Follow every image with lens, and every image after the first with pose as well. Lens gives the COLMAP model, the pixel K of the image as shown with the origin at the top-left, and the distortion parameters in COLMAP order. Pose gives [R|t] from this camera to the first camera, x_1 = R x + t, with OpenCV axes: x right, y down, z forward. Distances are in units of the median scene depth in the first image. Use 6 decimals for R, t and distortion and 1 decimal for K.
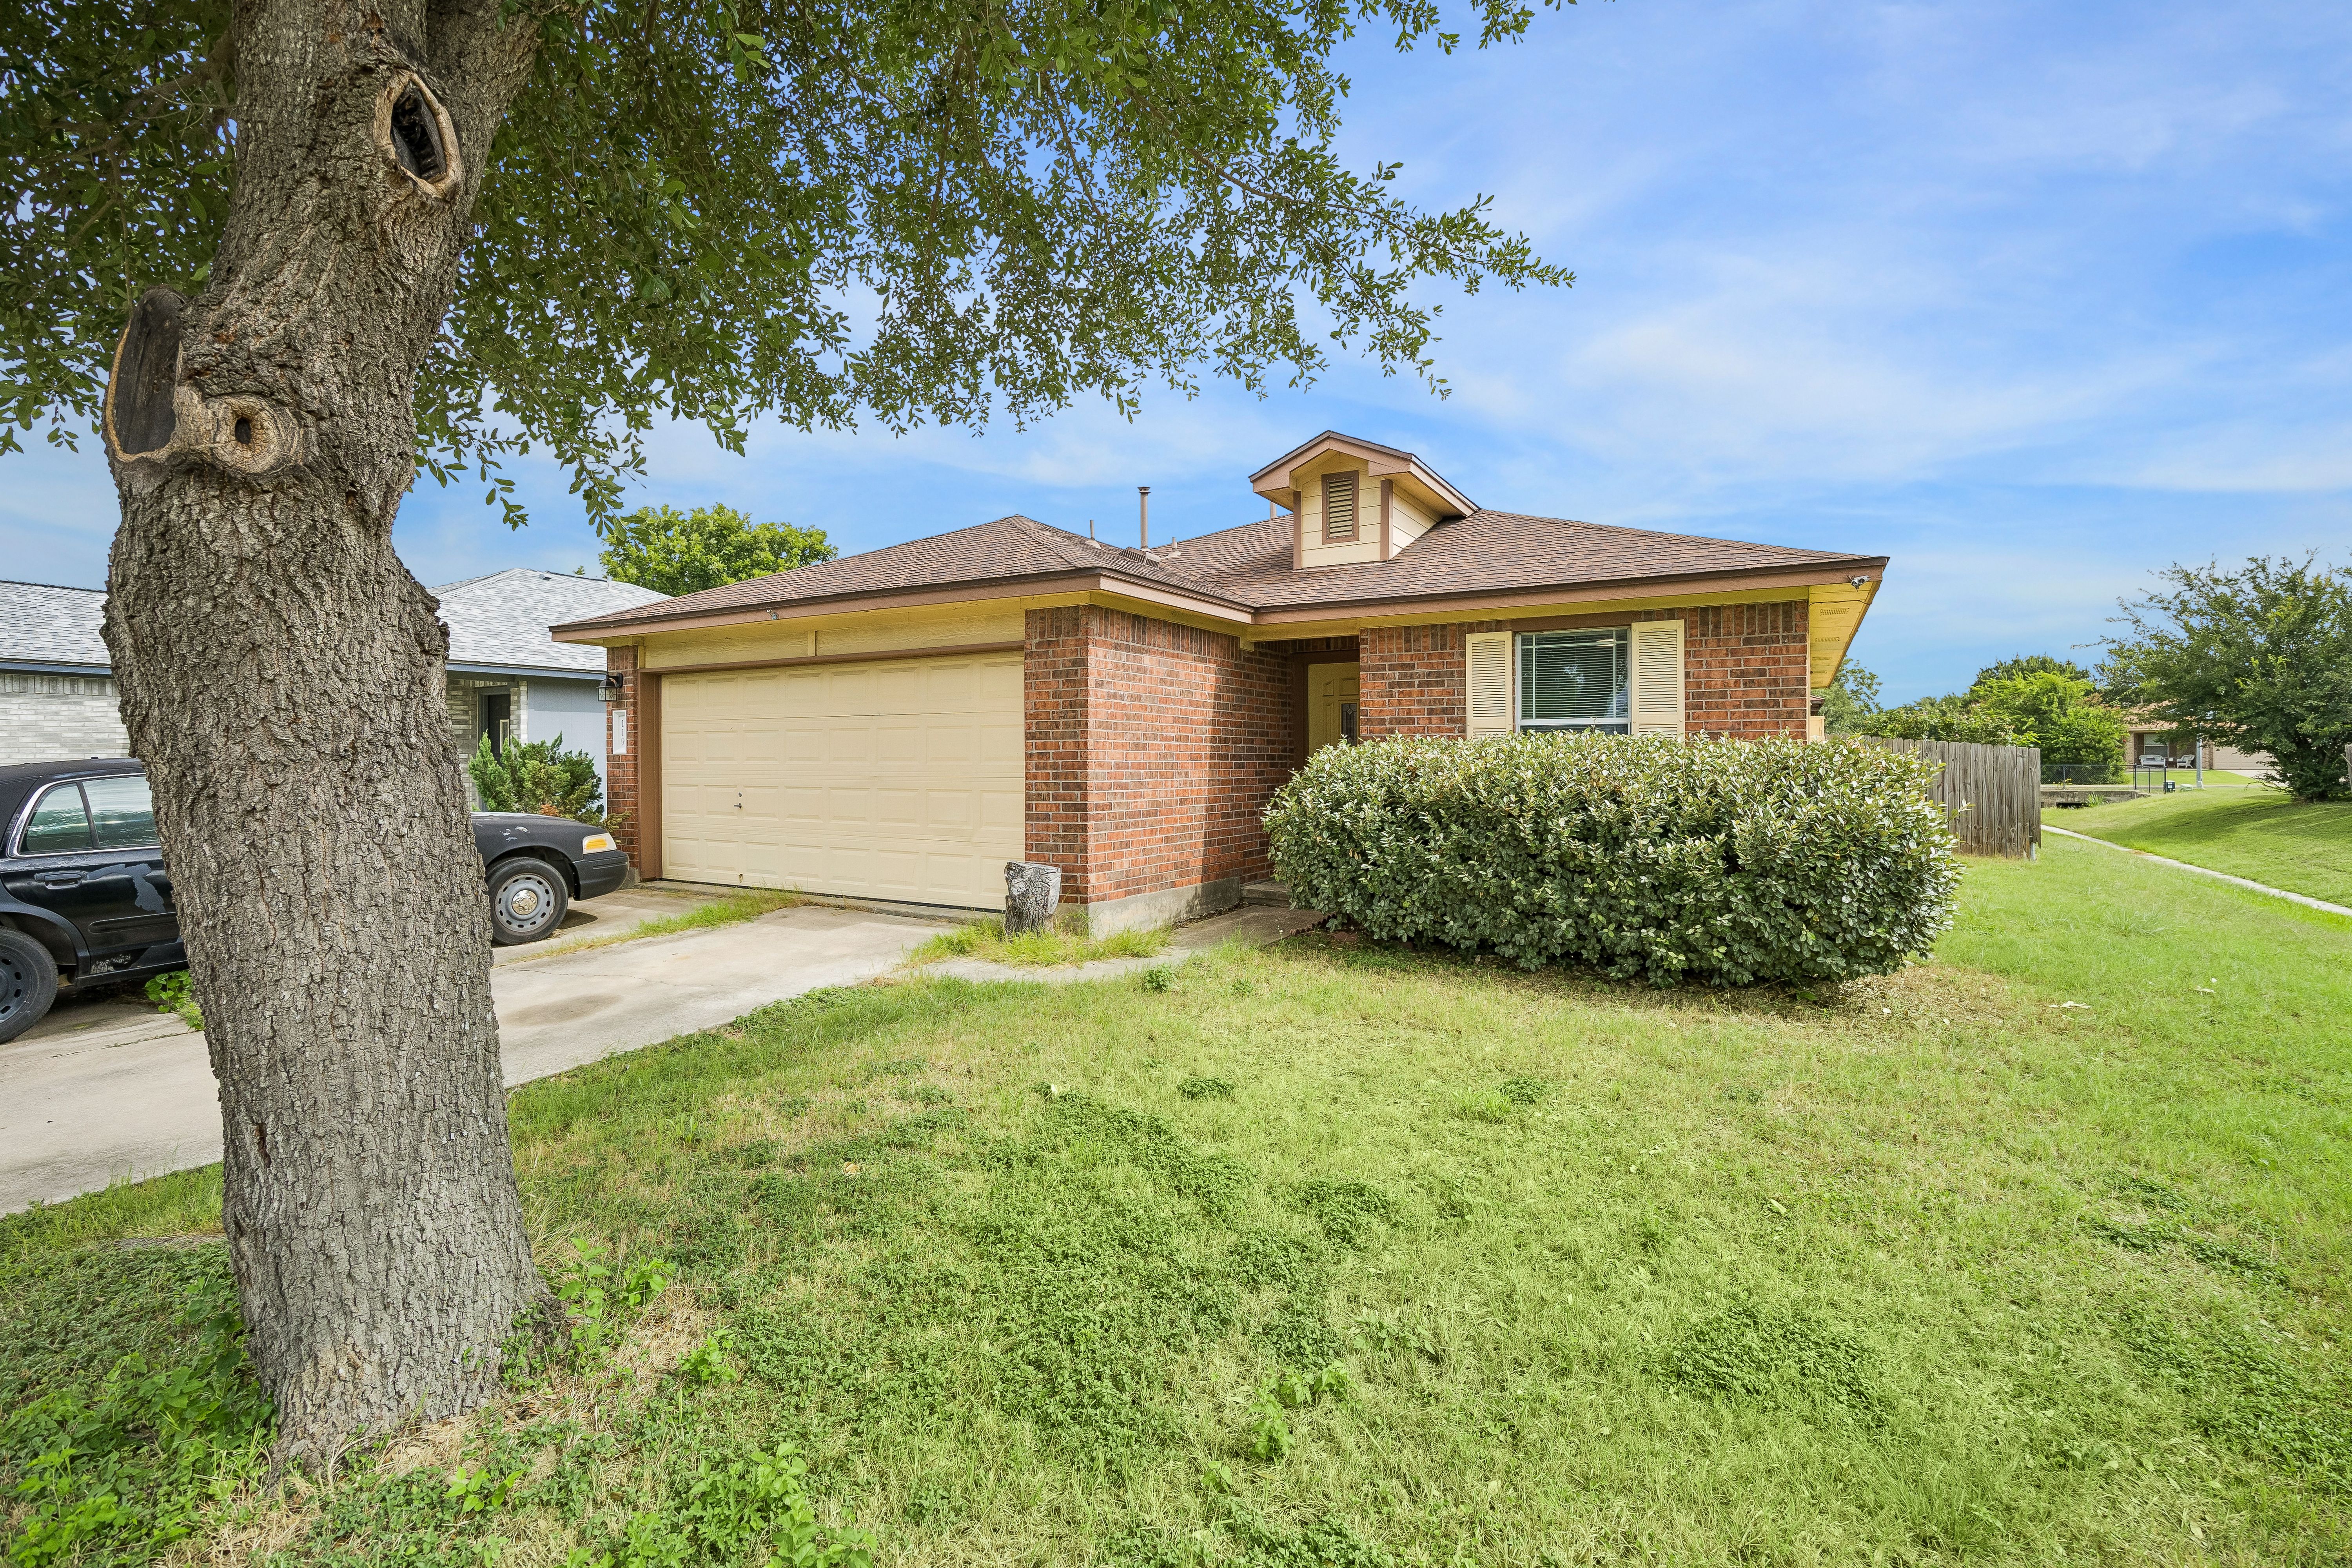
lens RADIAL K [[1097.9, 0, 1176.0], [0, 1097.9, 784.0], [0, 0, 1]] dist [-0.000131, -0.000023]
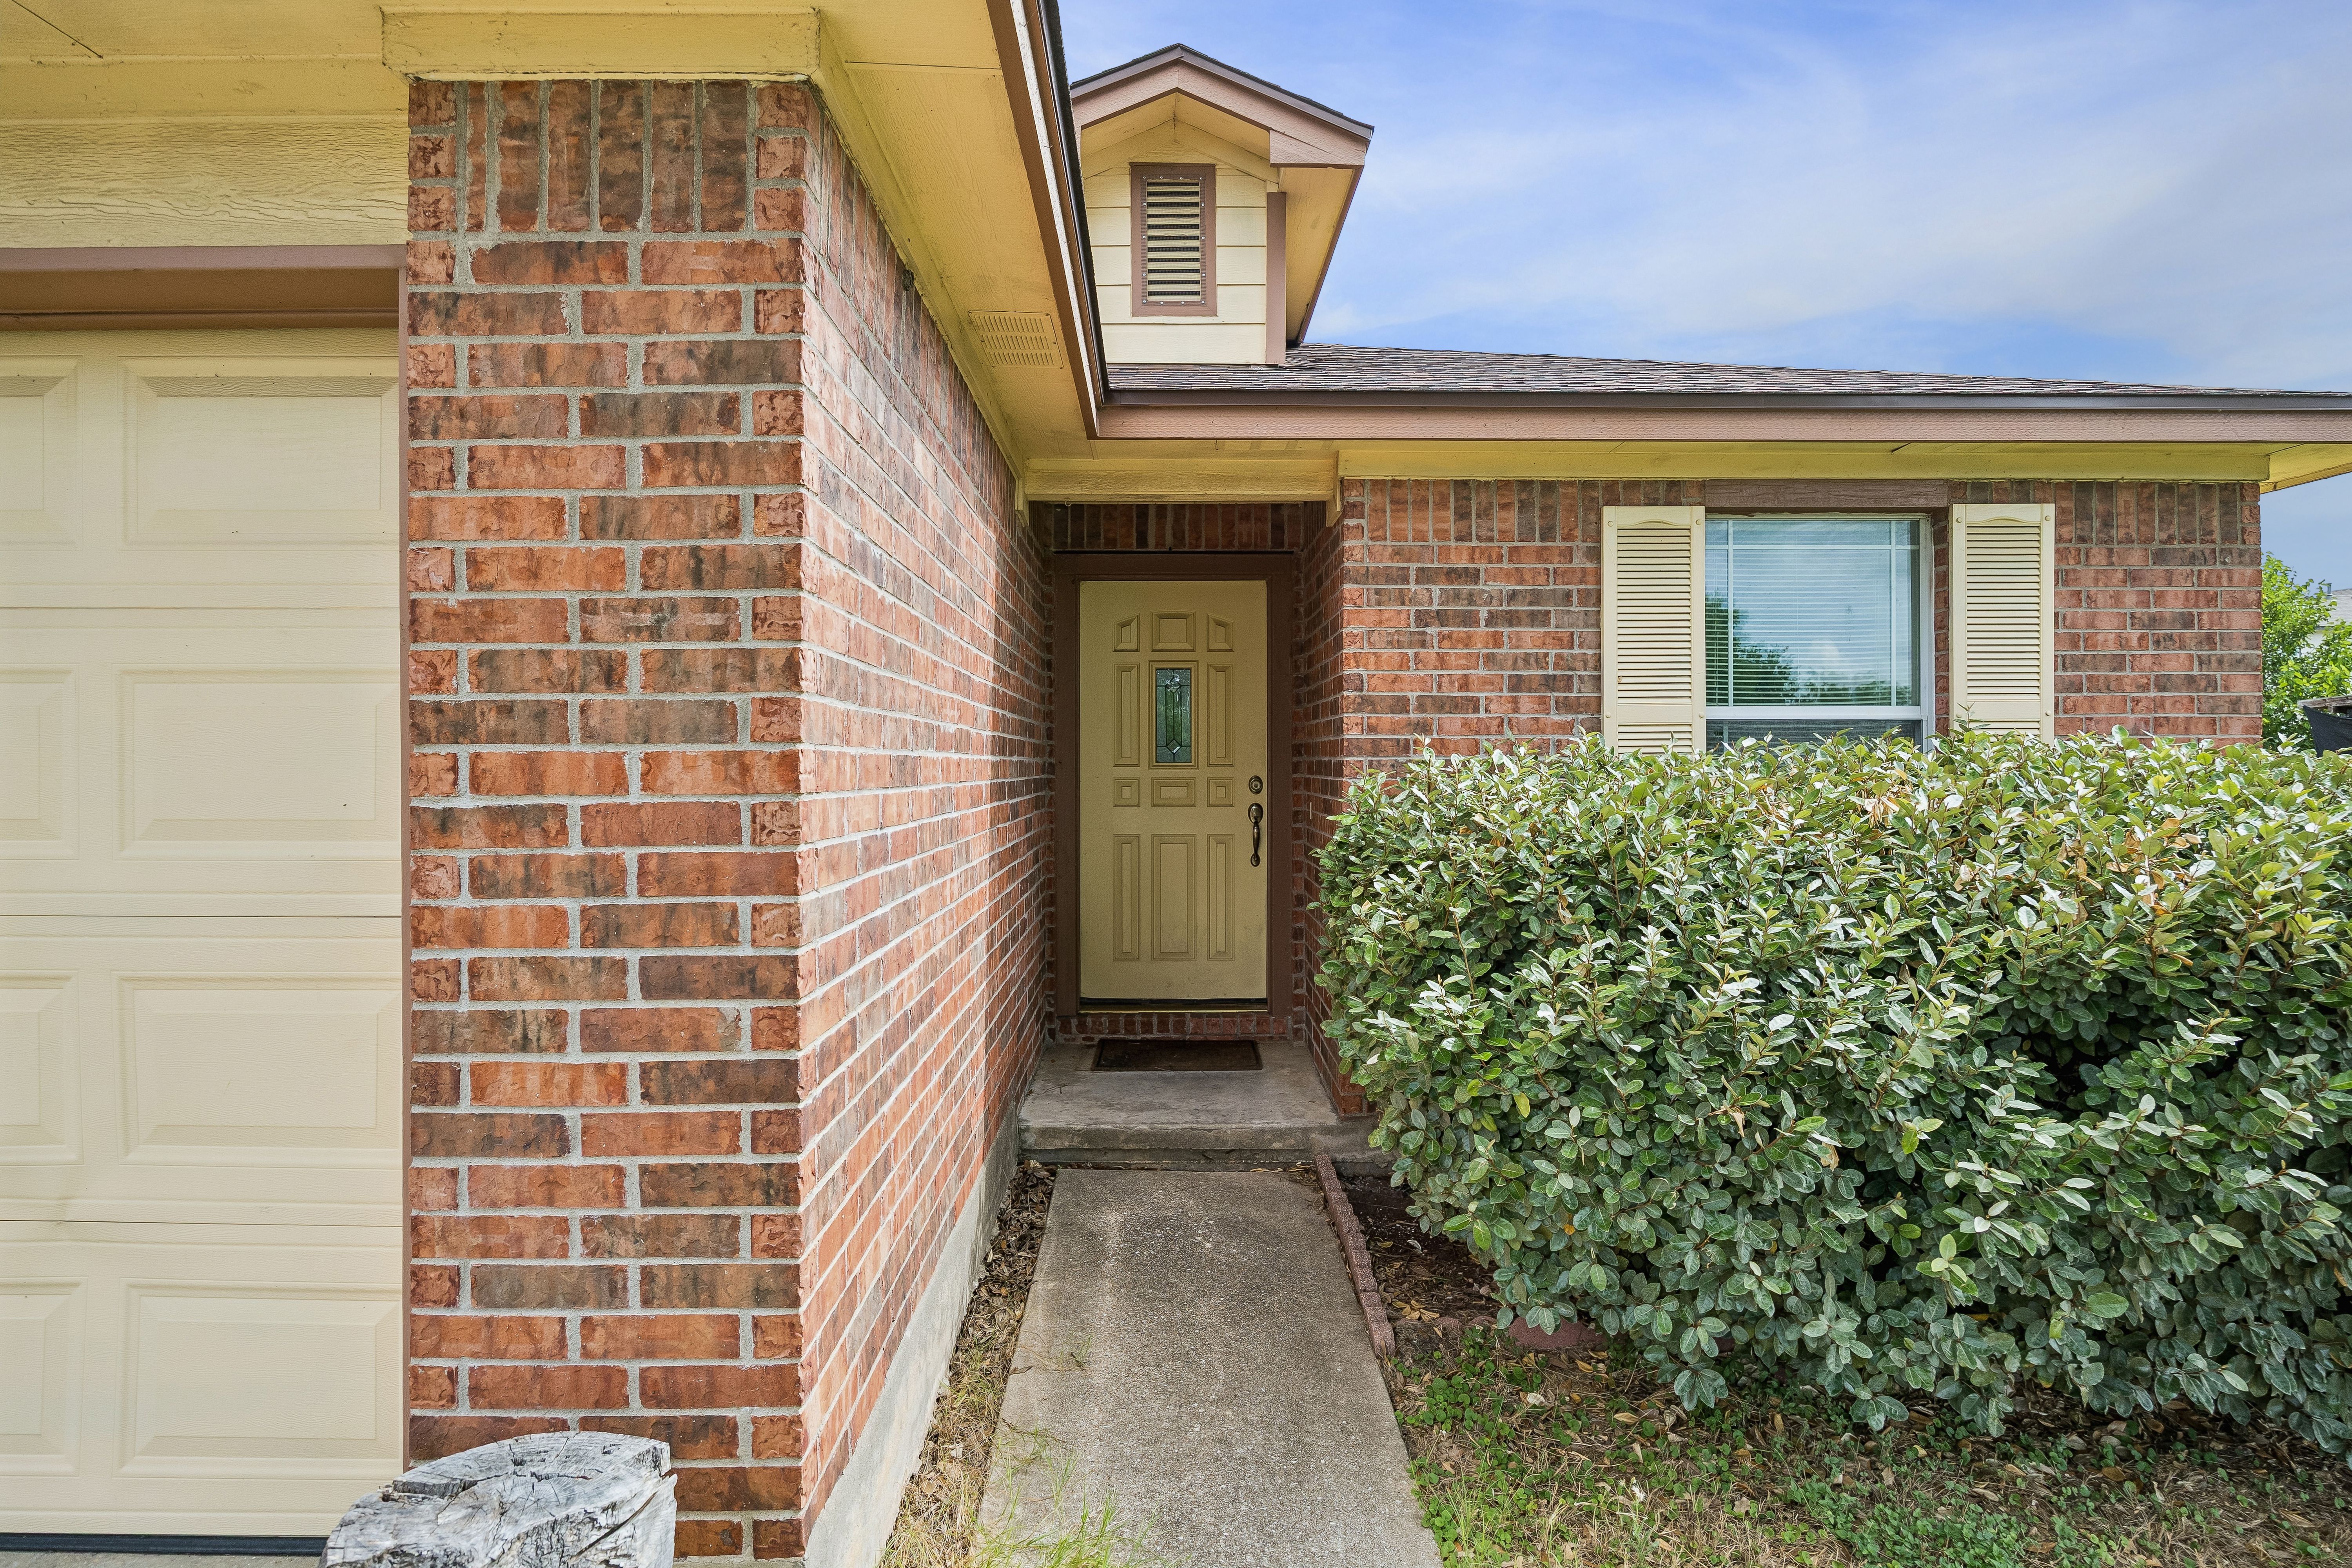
lens RADIAL K [[1160.1, 0, 1173.3], [0, 1160.1, 766.8], [0, 0, 1]] dist [-0.000211, -0.000188]
pose [[0.861066, -0.002281, 0.508487, -0.124915], [0.011438, 0.999824, -0.014884, -0.031334], [-0.508364, 0.018633, 0.860941, 0.751597]]
